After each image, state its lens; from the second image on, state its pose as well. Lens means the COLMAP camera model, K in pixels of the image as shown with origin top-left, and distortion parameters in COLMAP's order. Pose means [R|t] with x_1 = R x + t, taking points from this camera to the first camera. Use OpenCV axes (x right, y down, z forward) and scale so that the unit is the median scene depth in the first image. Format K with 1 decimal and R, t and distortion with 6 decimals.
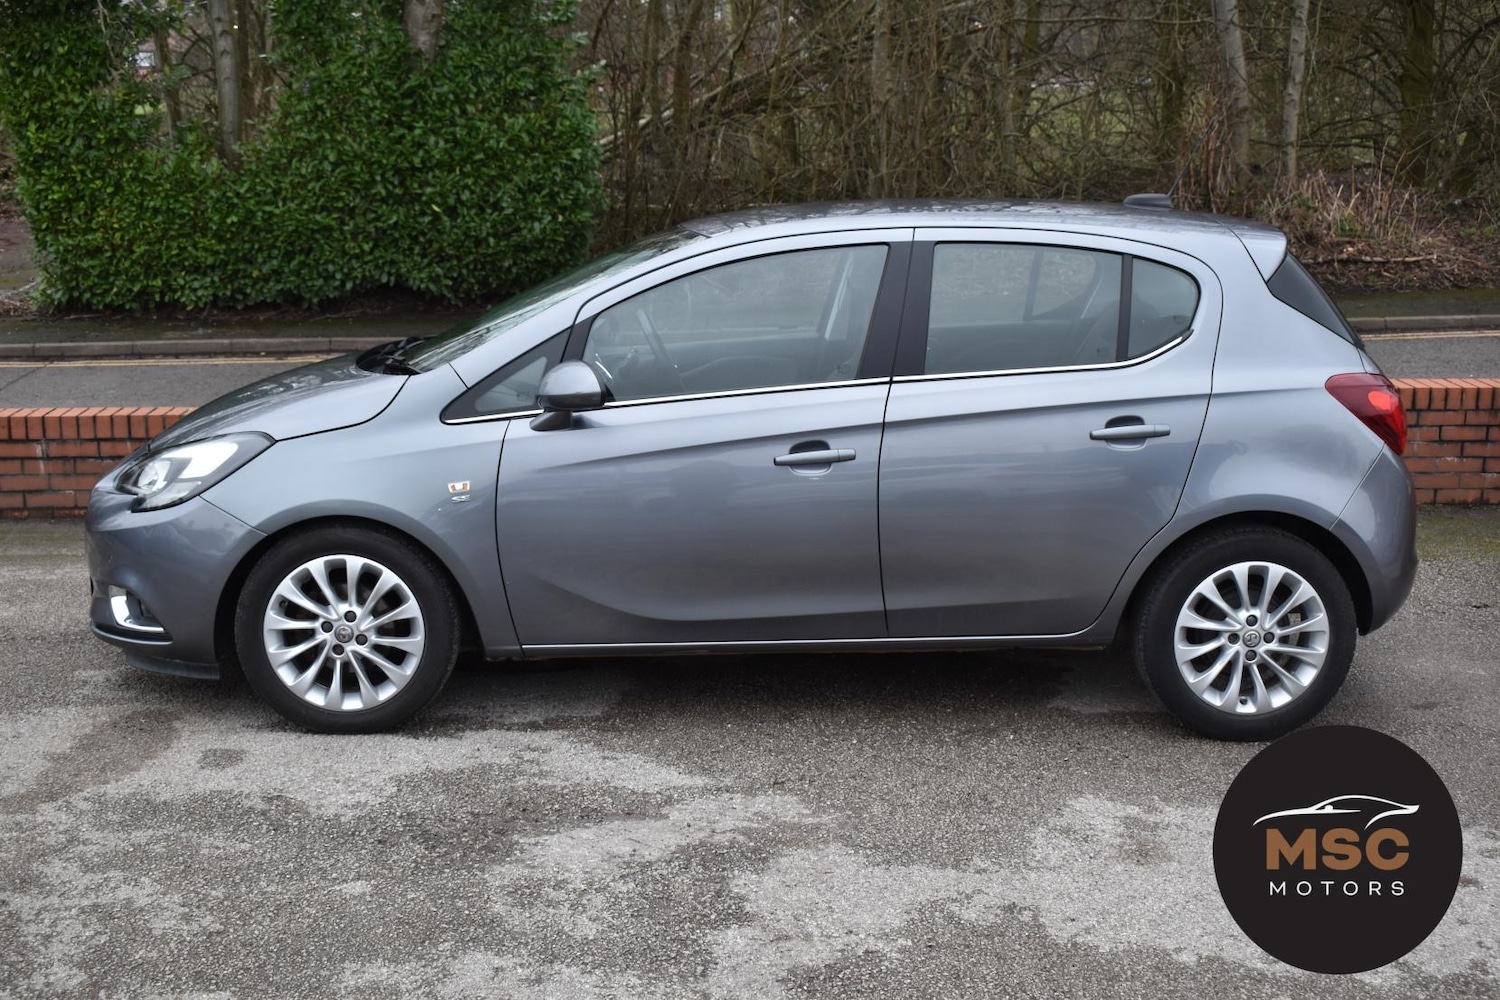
lens RADIAL K [[1863.3, 0, 745.1], [0, 1863.3, 488.4], [0, 0, 1]] dist [-0.047079, -0.011579]
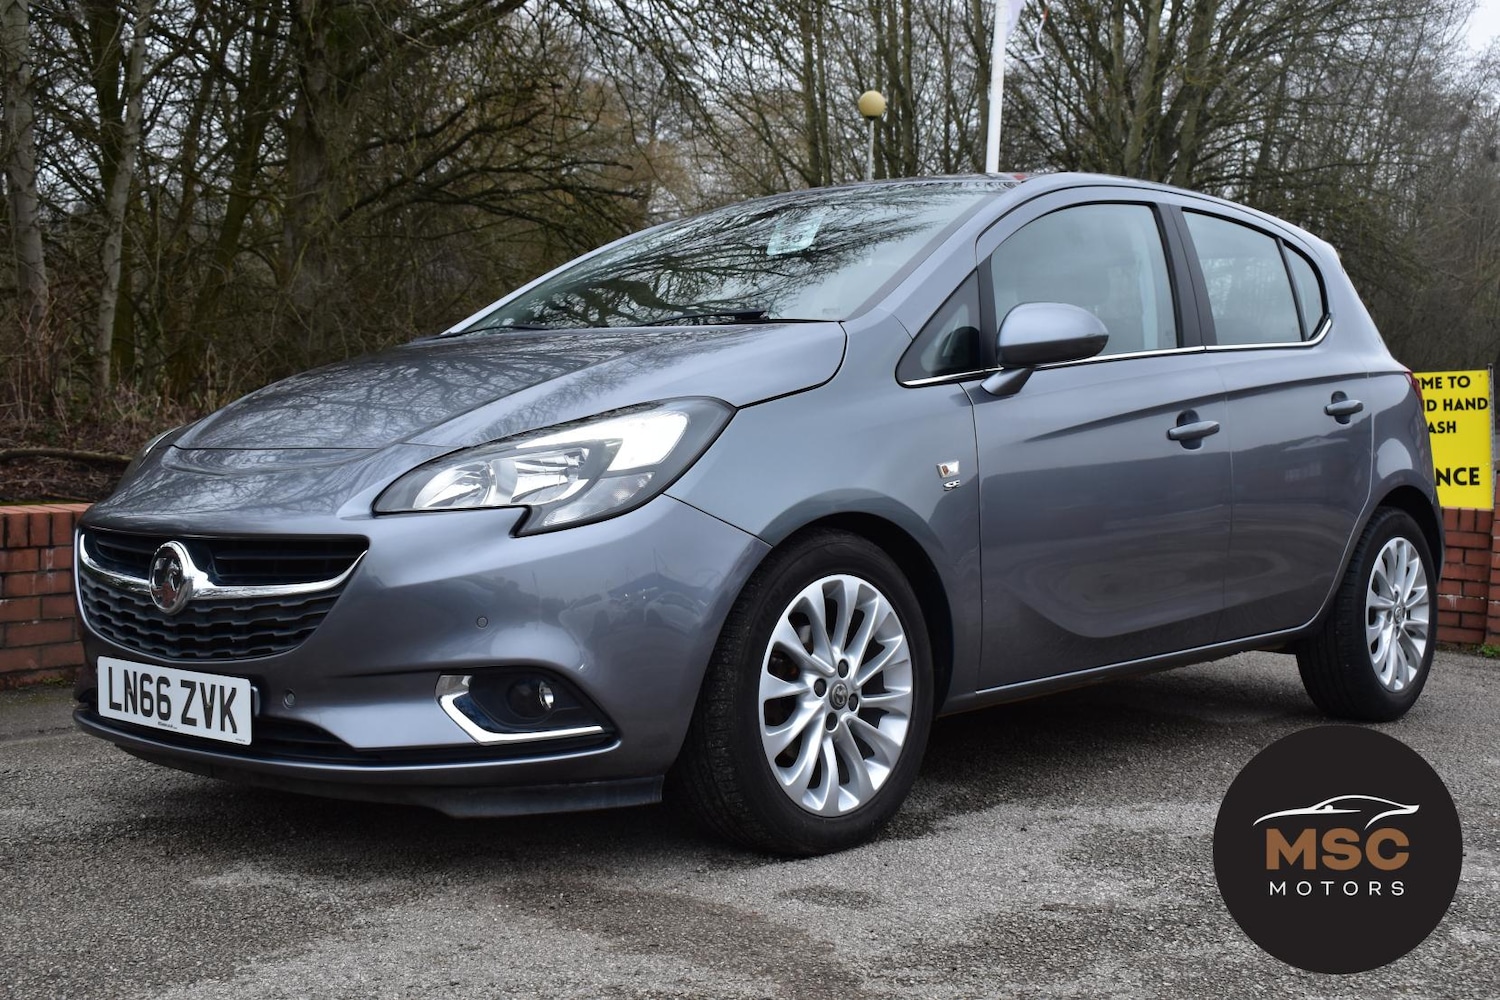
lens RADIAL K [[1863.3, 0, 745.1], [0, 1863.3, 488.4], [0, 0, 1]] dist [-0.047079, -0.011579]
pose [[0.695318, -0.021452, 0.718382, -0.715243], [0.128470, 0.987166, -0.094867, 0.064063], [-0.707127, 0.158253, 0.689149, 0.552028]]
